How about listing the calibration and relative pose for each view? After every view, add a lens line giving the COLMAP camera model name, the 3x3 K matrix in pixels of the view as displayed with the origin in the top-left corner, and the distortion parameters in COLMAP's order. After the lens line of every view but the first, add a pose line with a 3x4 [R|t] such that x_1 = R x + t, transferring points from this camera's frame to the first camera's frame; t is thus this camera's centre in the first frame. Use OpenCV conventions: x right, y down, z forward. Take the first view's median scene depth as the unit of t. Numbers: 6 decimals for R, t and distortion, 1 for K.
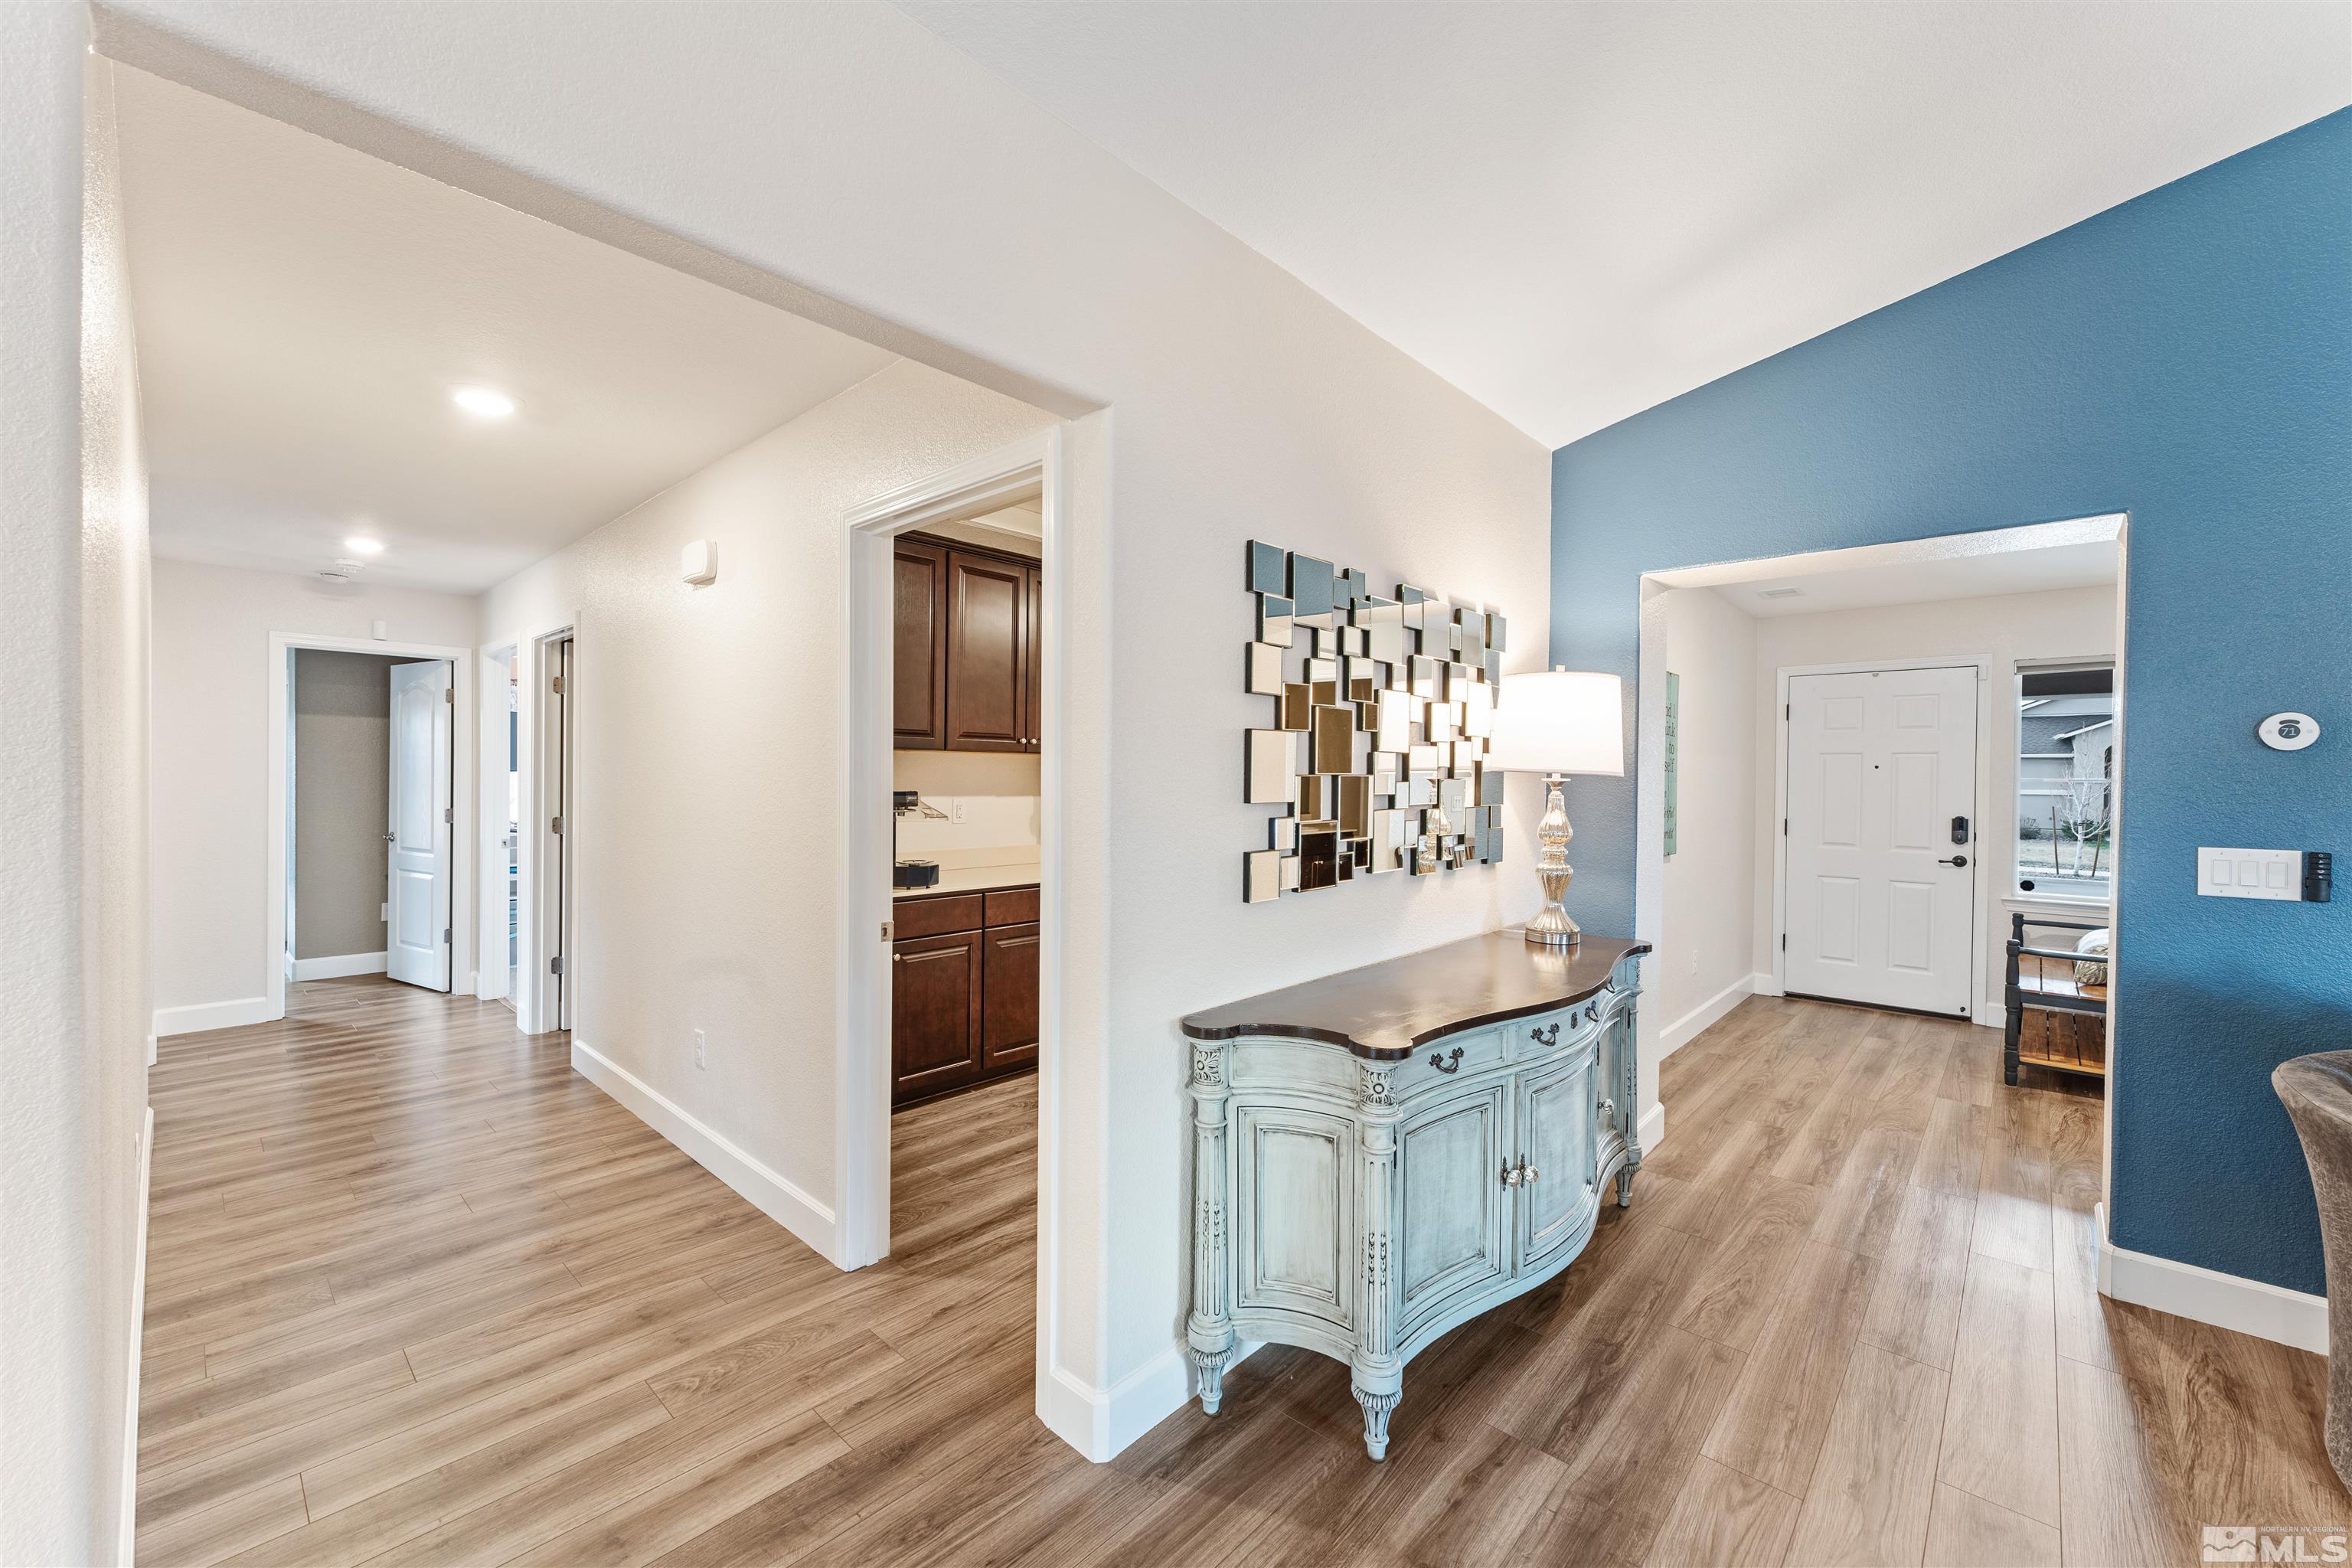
lens RADIAL K [[935.9, 0, 1178.8], [0, 935.9, 781.5], [0, 0, 1]] dist [0.002621, -0.000510]
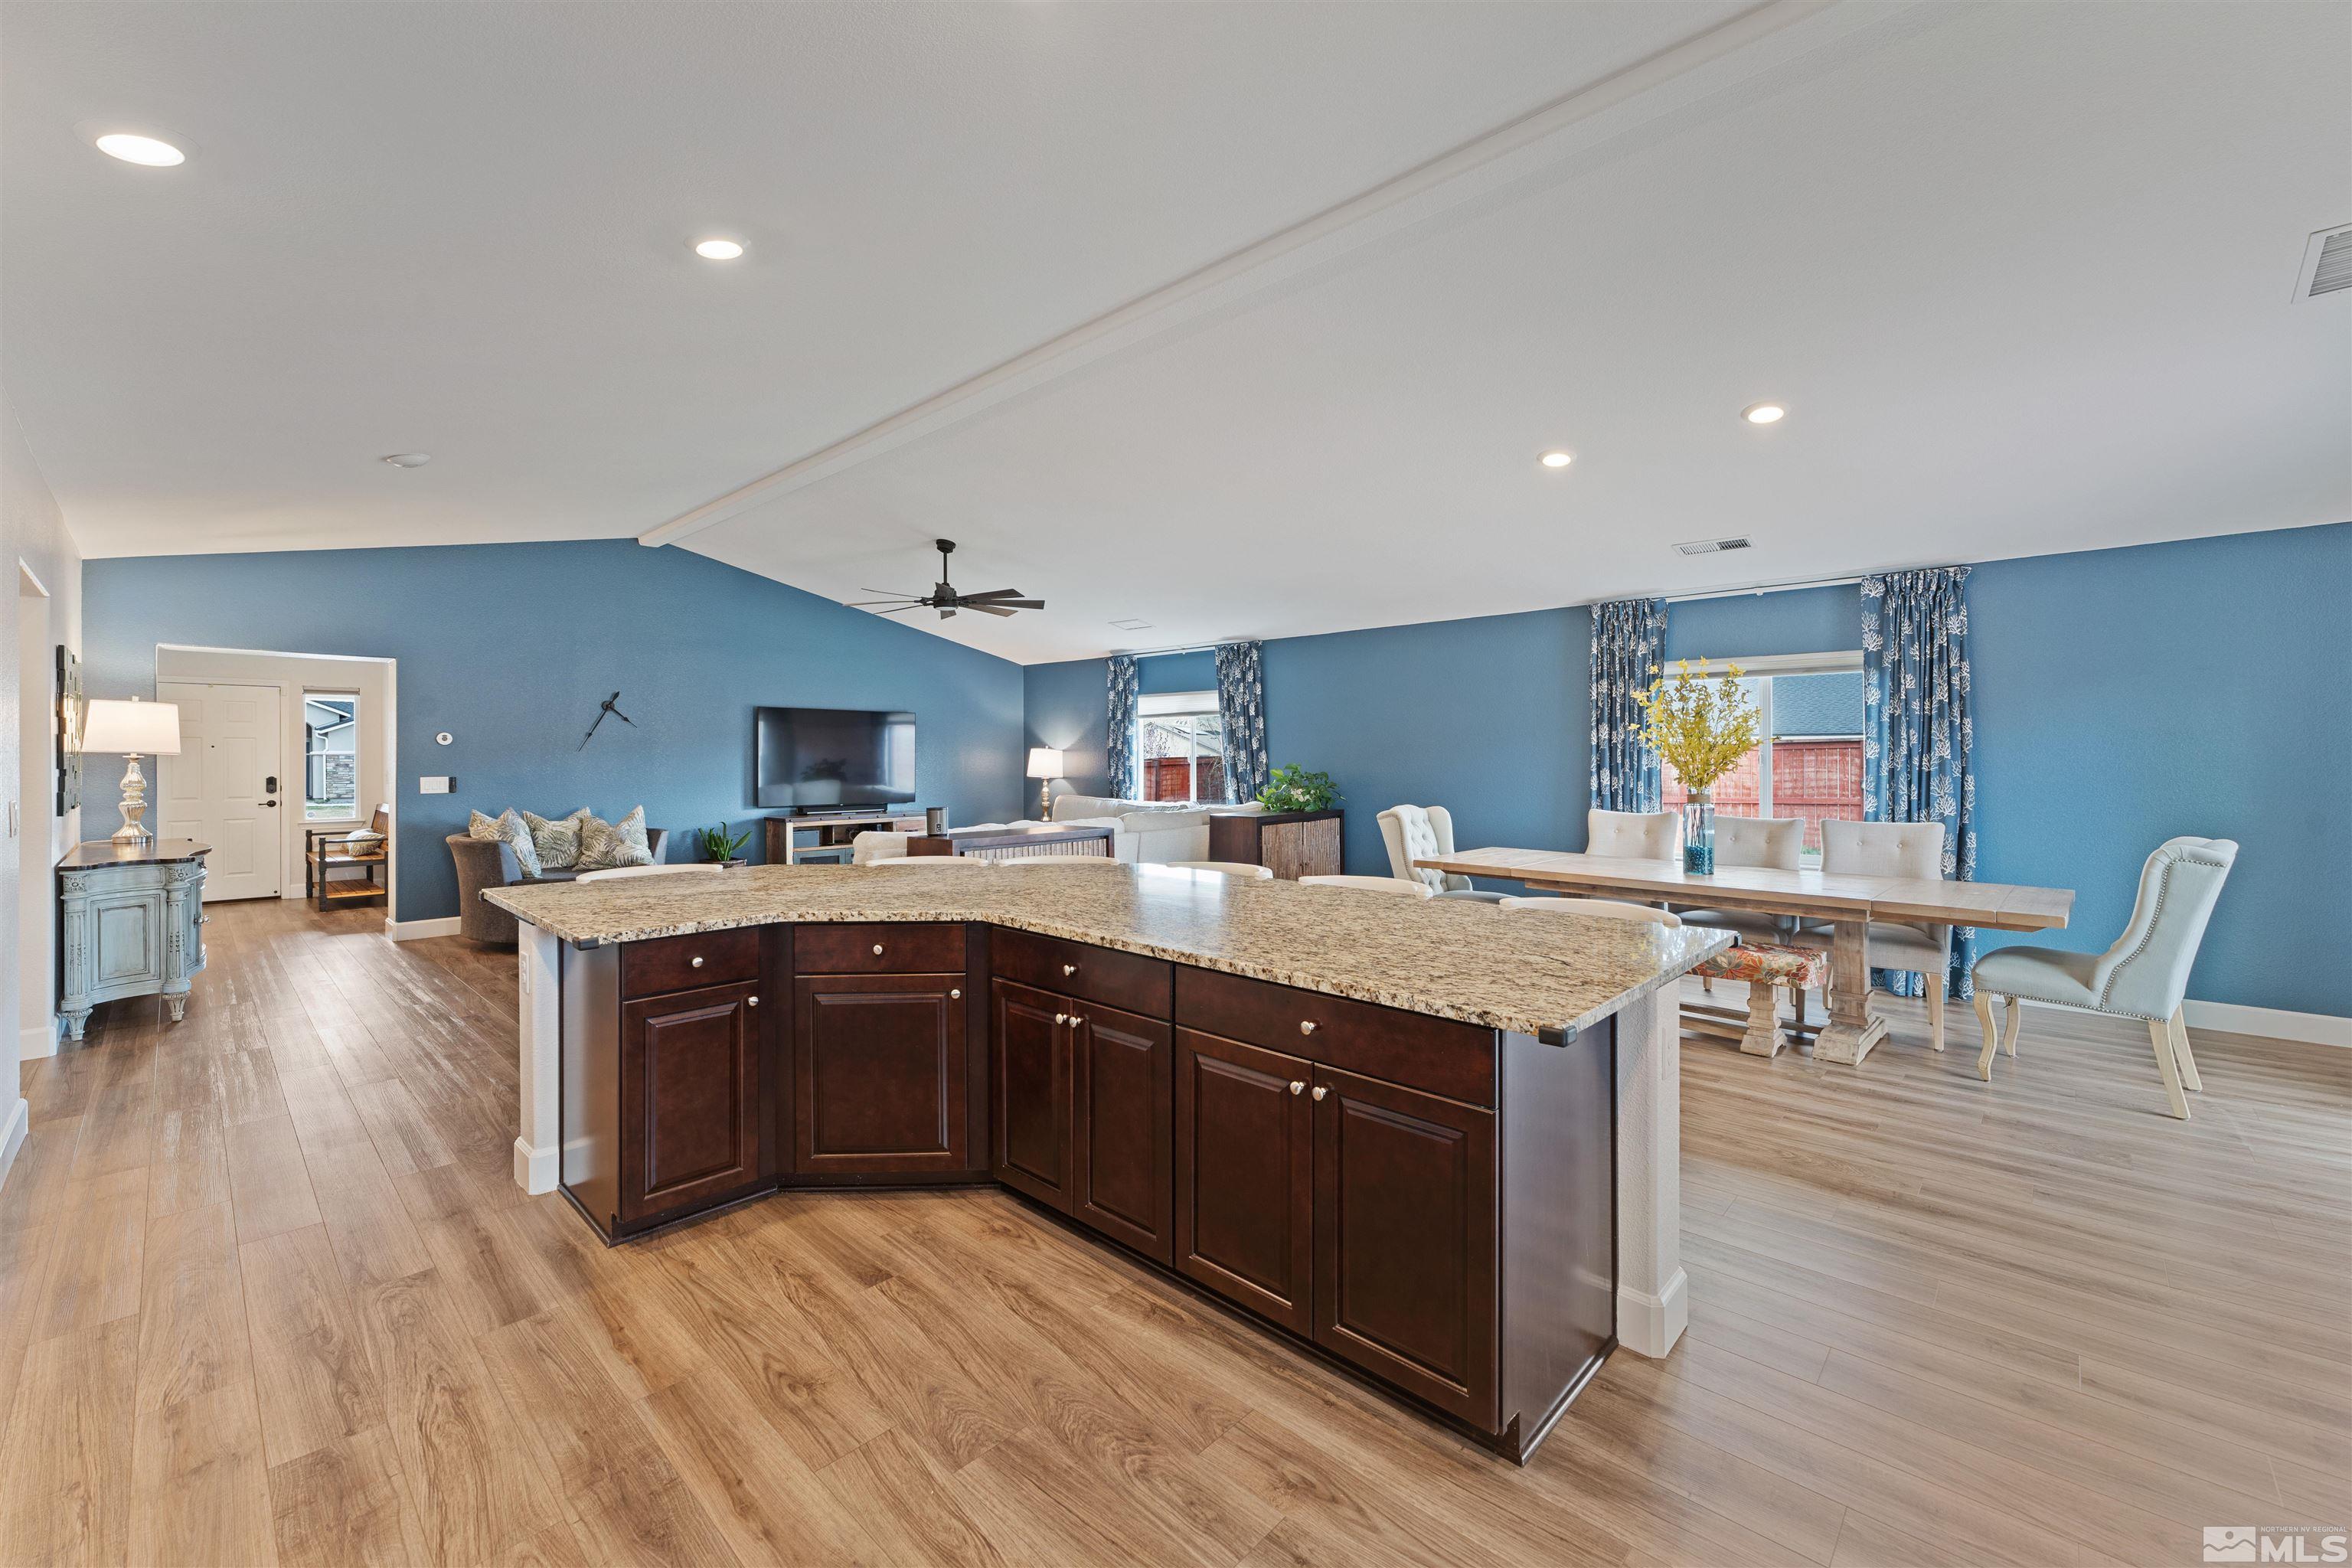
lens RADIAL K [[935.9, 0, 1166.5], [0, 935.9, 758.6], [0, 0, 1]] dist [0.002621, -0.000510]
pose [[0.015692, -0.014352, 0.999774, -1.919682], [0.008971, 0.999859, 0.014212, -0.010094], [-0.999837, 0.008746, 0.015819, -1.466806]]
